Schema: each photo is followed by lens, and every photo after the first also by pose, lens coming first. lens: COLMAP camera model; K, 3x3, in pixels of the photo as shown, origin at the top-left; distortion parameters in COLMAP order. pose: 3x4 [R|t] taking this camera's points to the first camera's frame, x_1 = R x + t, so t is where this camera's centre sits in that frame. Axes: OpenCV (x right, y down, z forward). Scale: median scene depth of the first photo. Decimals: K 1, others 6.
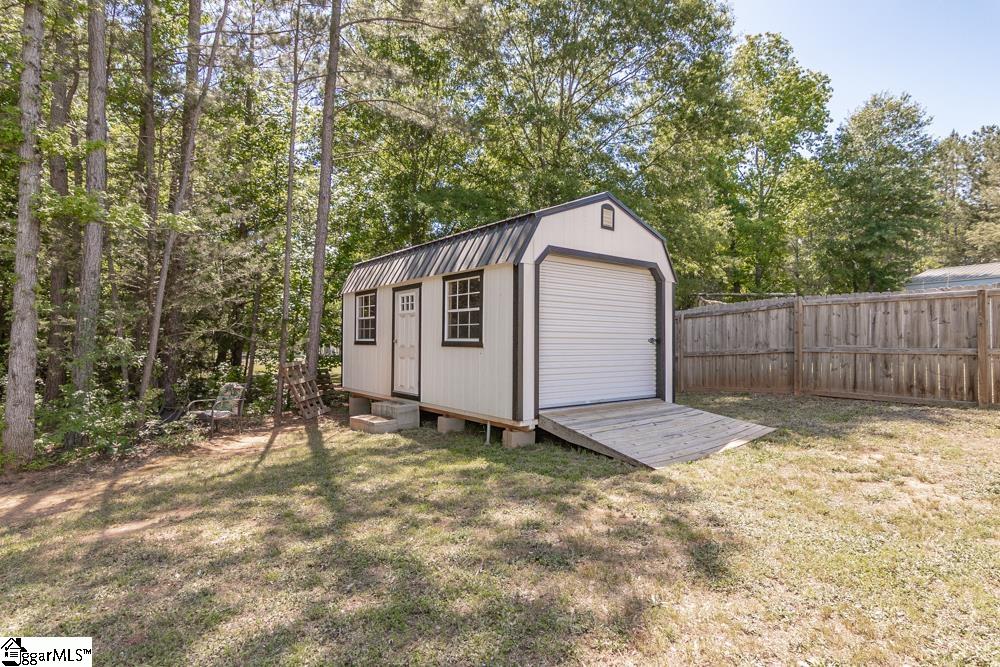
lens RADIAL K [[488.4, 0, 510.1], [0, 488.4, 320.9], [0, 0, 1]] dist [-0.000655, -0.000186]
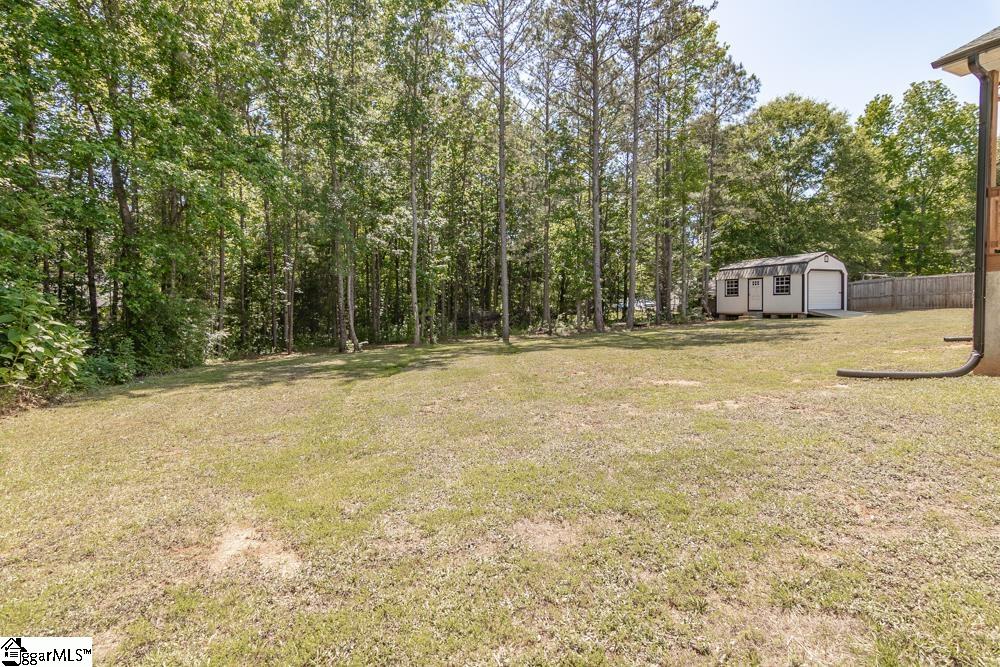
lens RADIAL K [[488.4, 0, 510.1], [0, 488.4, 320.9], [0, 0, 1]] dist [-0.000655, -0.000186]
pose [[0.957465, -0.008971, -0.288409, -0.928295], [0.027340, 0.997840, 0.059727, -0.028284], [0.287250, -0.065071, 0.955643, -2.916440]]
